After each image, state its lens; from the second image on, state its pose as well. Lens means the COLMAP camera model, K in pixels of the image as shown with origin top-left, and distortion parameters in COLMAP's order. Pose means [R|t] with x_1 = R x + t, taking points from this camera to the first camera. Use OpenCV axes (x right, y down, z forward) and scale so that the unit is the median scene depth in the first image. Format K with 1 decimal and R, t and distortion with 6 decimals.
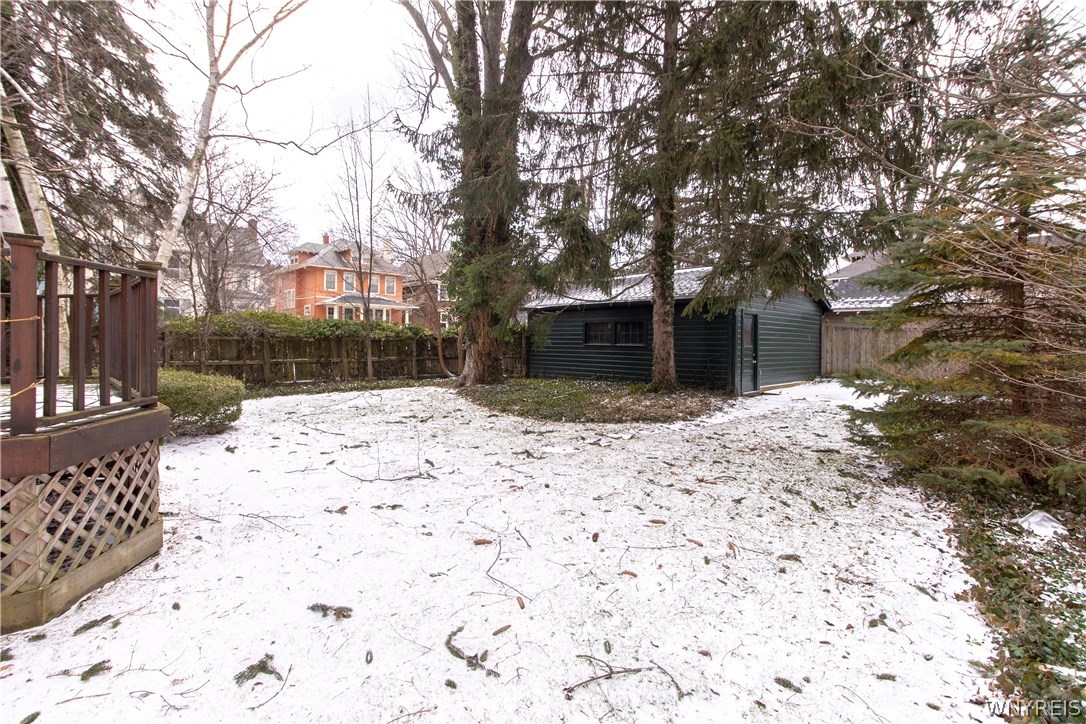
lens RADIAL K [[507.5, 0, 545.2], [0, 507.5, 361.4], [0, 0, 1]] dist [0.003168, -0.000160]
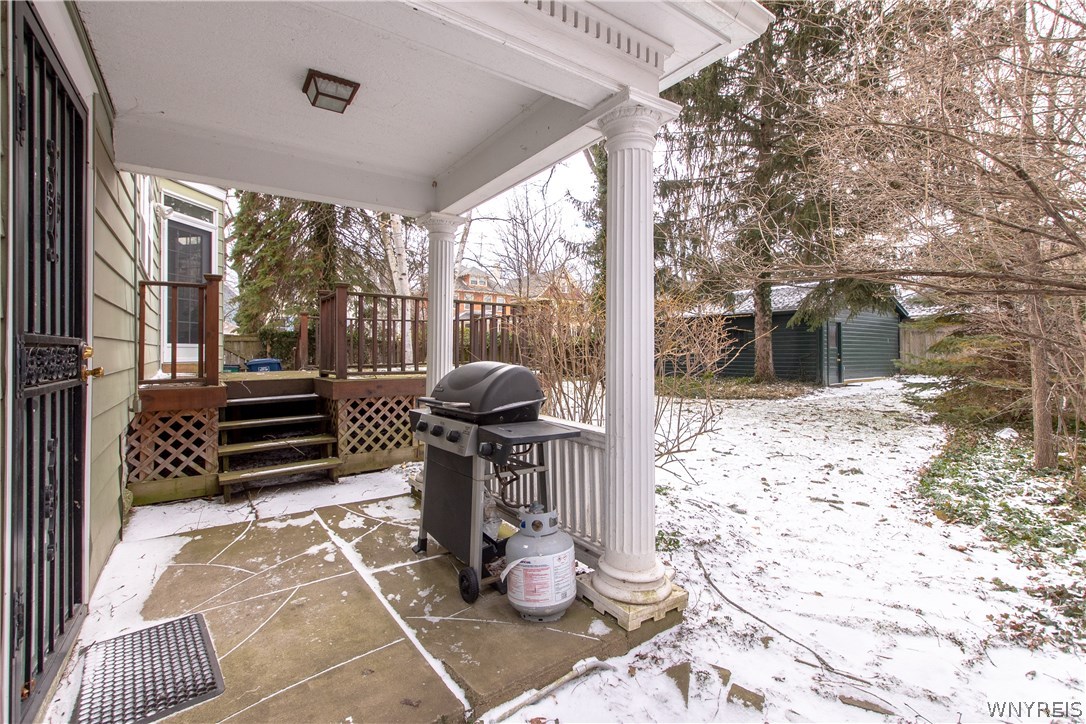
lens RADIAL K [[474.8, 0, 537.2], [0, 474.8, 356.2], [0, 0, 1]] dist [-0.019083, -0.000034]
pose [[0.983901, -0.004026, -0.178667, -0.136582], [-0.001517, 0.999522, -0.030874, 0.032281], [0.178706, 0.030648, 0.983425, -0.334764]]
